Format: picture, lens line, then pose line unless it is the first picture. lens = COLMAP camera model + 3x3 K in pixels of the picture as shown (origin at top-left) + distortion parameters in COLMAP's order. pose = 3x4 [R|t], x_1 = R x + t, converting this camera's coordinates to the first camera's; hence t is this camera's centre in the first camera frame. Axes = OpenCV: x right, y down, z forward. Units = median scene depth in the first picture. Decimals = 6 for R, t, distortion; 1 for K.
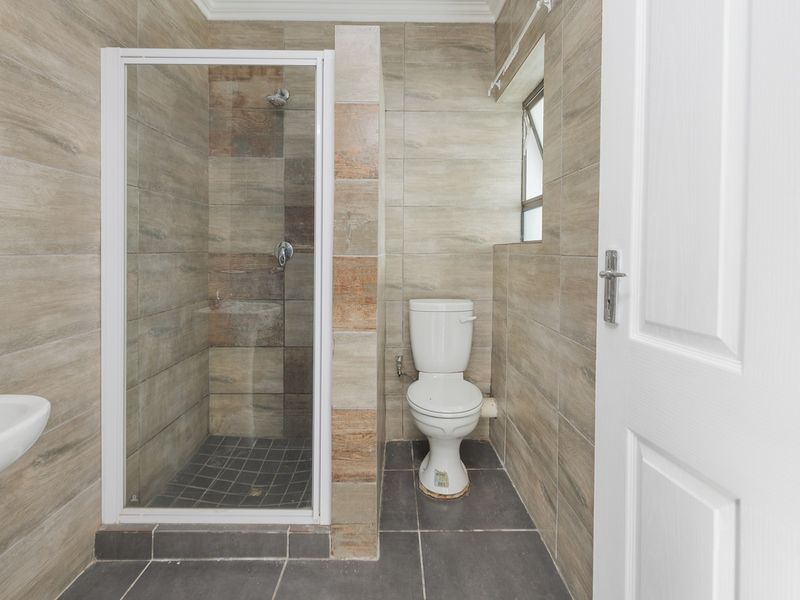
lens RADIAL K [[441.8, 0, 398.5], [0, 441.8, 299.3], [0, 0, 1]] dist [-0.027923, 0.005505]
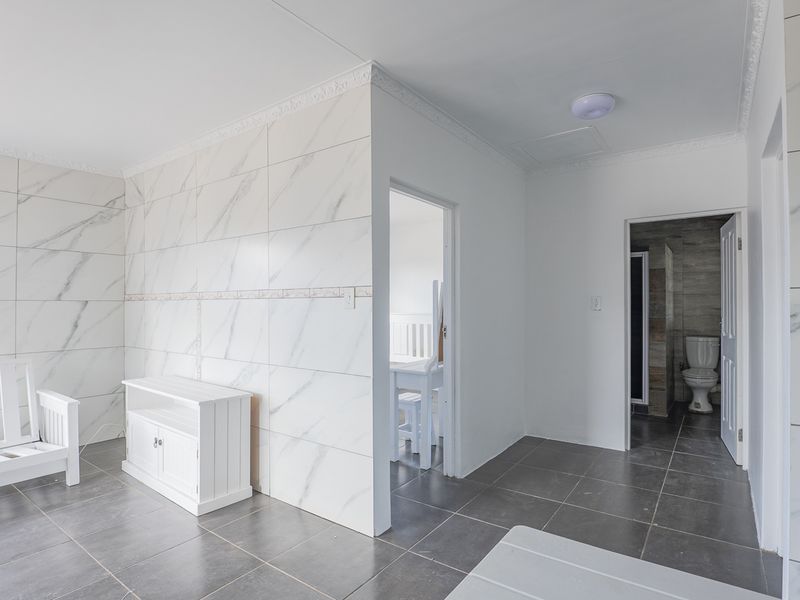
lens RADIAL K [[441.8, 0, 397.9], [0, 441.8, 305.3], [0, 0, 1]] dist [-0.027923, 0.005505]
pose [[0.798051, -0.024692, -0.602084, 0.267703], [-0.052526, 0.992507, -0.110325, 0.224498], [0.600297, 0.119670, 0.790774, -2.241043]]
